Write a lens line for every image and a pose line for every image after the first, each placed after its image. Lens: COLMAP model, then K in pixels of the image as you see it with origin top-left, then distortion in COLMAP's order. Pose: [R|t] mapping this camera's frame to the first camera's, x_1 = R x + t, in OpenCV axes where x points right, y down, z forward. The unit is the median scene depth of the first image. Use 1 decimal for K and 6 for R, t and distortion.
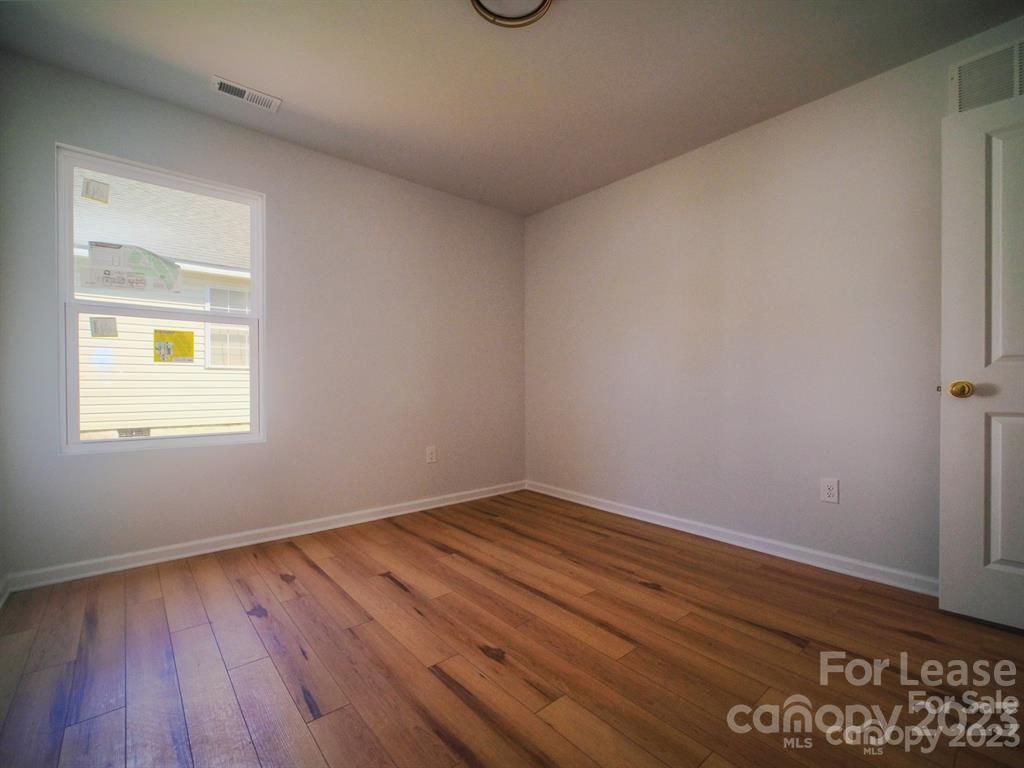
lens RADIAL K [[445.6, 0, 516.4], [0, 445.6, 389.6], [0, 0, 1]] dist [-0.004405, -0.000604]
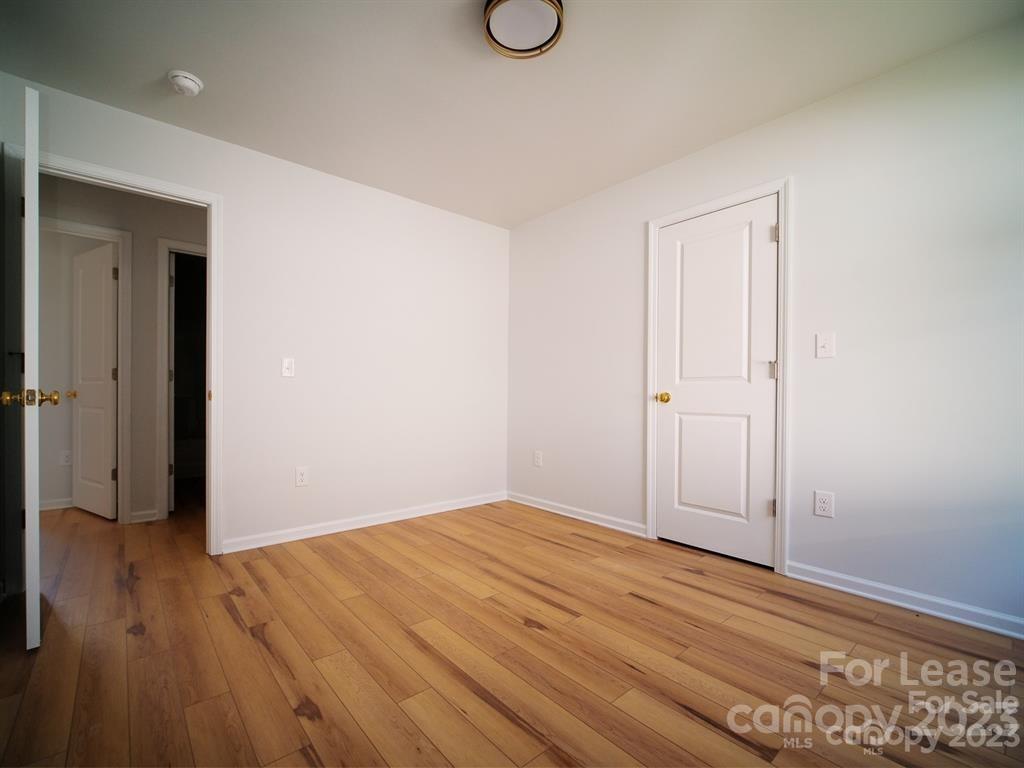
lens RADIAL K [[462.5, 0, 523.7], [0, 462.5, 397.5], [0, 0, 1]] dist [-0.002069, -0.000183]
pose [[-0.998568, -0.006471, -0.053114, 0.033761], [-0.007381, 0.999829, 0.016956, -0.021568], [0.052995, 0.017324, -0.998445, 1.672225]]
